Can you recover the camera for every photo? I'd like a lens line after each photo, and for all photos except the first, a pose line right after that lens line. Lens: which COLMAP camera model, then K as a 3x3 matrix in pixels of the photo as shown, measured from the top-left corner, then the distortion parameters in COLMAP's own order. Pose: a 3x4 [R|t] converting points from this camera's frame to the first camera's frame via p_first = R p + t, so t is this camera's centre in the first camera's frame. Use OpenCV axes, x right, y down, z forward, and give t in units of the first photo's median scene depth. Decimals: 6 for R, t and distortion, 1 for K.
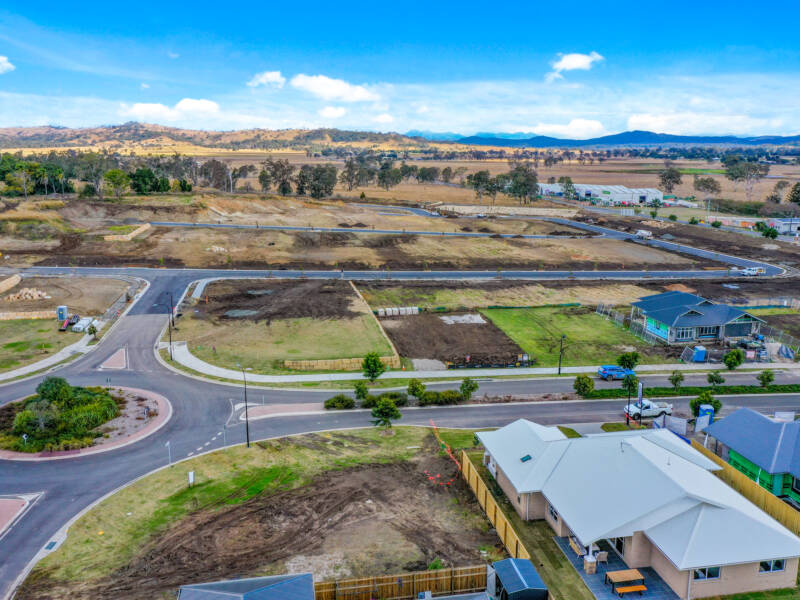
lens RADIAL K [[710.8, 0, 397.8], [0, 710.8, 298.2], [0, 0, 1]] dist [0.008721, 0.002405]
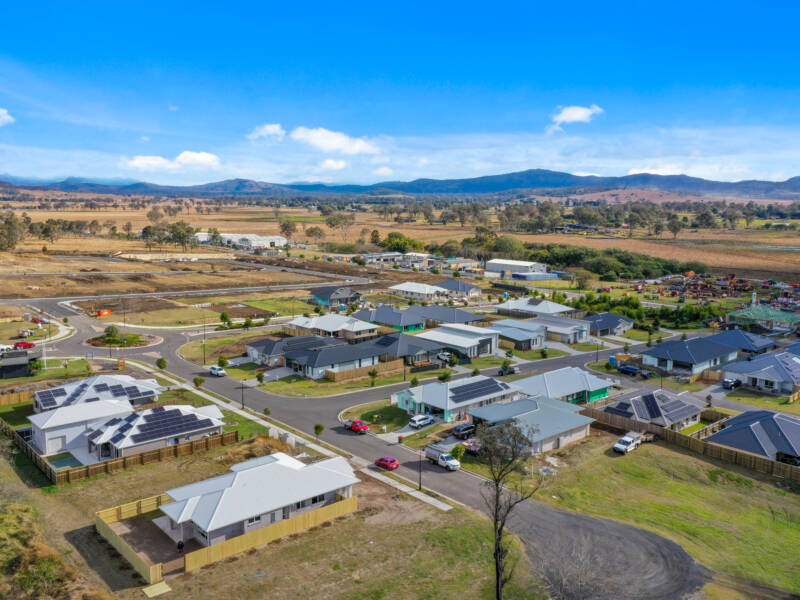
lens RADIAL K [[710.8, 0, 399.8], [0, 710.8, 300.5], [0, 0, 1]] dist [0.008721, 0.002405]
pose [[0.858648, -0.072110, 0.507468, -0.126785], [0.102235, 0.994255, -0.031704, 0.029855], [-0.502266, 0.079104, 0.861087, -0.237742]]
